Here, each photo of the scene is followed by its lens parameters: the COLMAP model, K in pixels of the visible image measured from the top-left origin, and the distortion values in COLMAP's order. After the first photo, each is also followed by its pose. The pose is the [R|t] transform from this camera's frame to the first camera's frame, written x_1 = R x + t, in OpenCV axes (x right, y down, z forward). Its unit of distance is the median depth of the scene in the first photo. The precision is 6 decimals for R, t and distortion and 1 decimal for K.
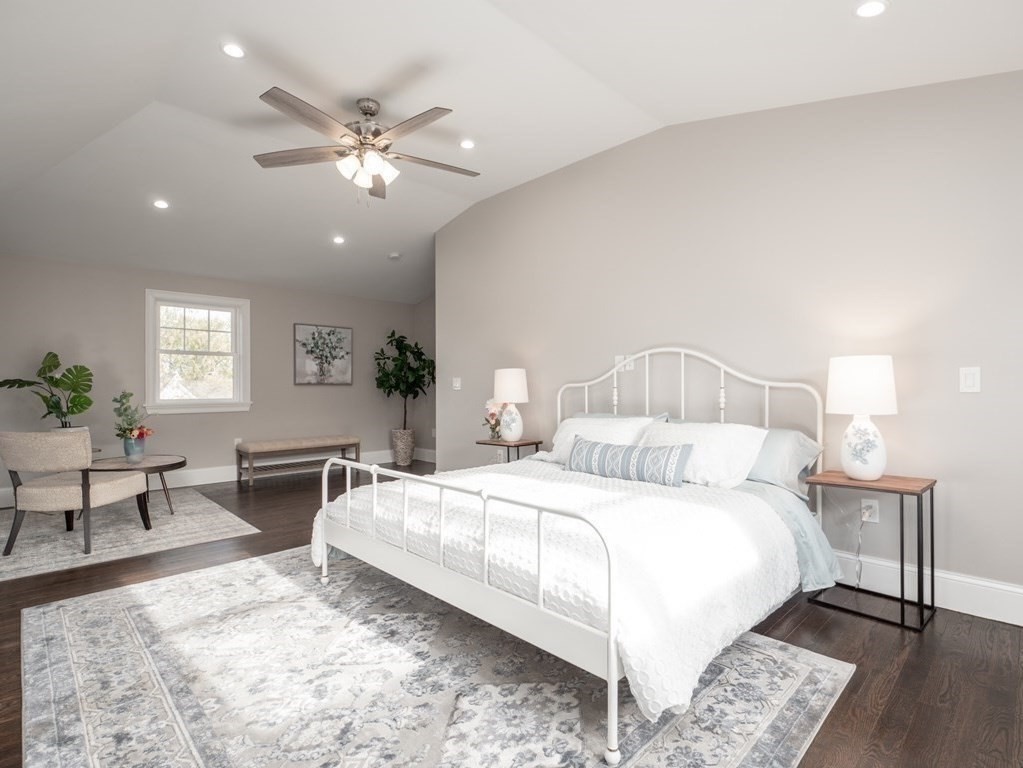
lens RADIAL K [[510.2, 0, 511.5], [0, 510.2, 384.0], [0, 0, 1]] dist [-0.000068, 0.000044]
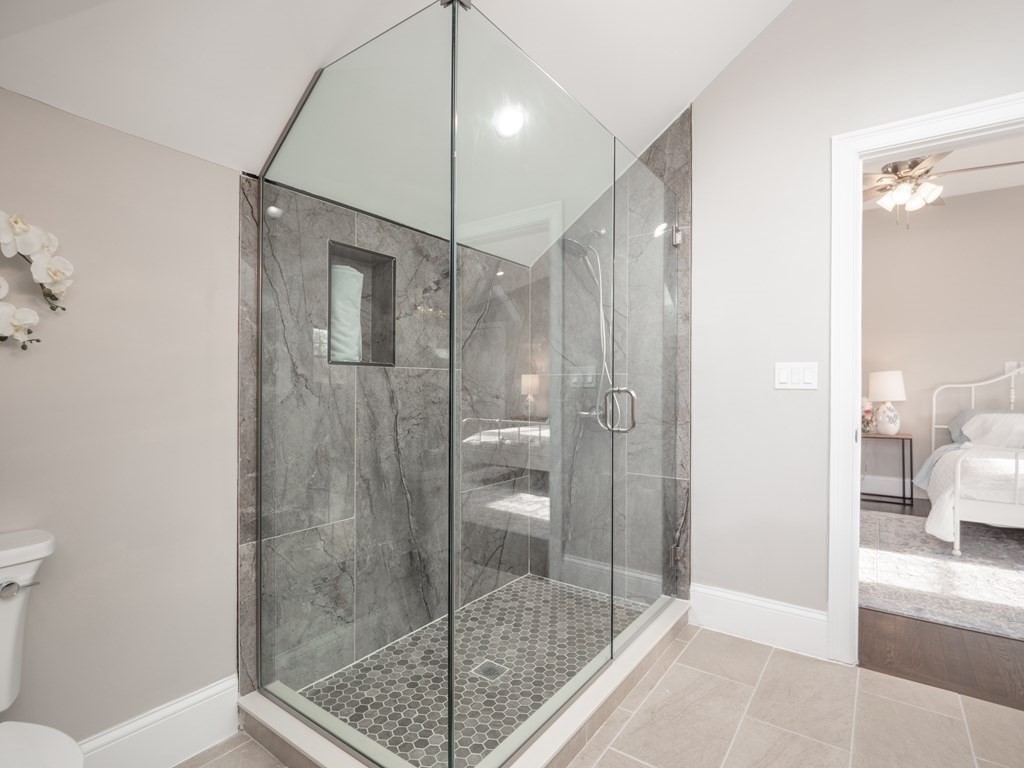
lens RADIAL K [[510.7, 0, 512.0], [0, 510.7, 384.0], [0, 0, 1]] dist [-0.000068, 0.000044]
pose [[0.372655, -0.015801, -0.927836, 0.904026], [0.000605, 0.999859, -0.016785, 0.017780], [0.927970, 0.005694, 0.372612, -0.483983]]
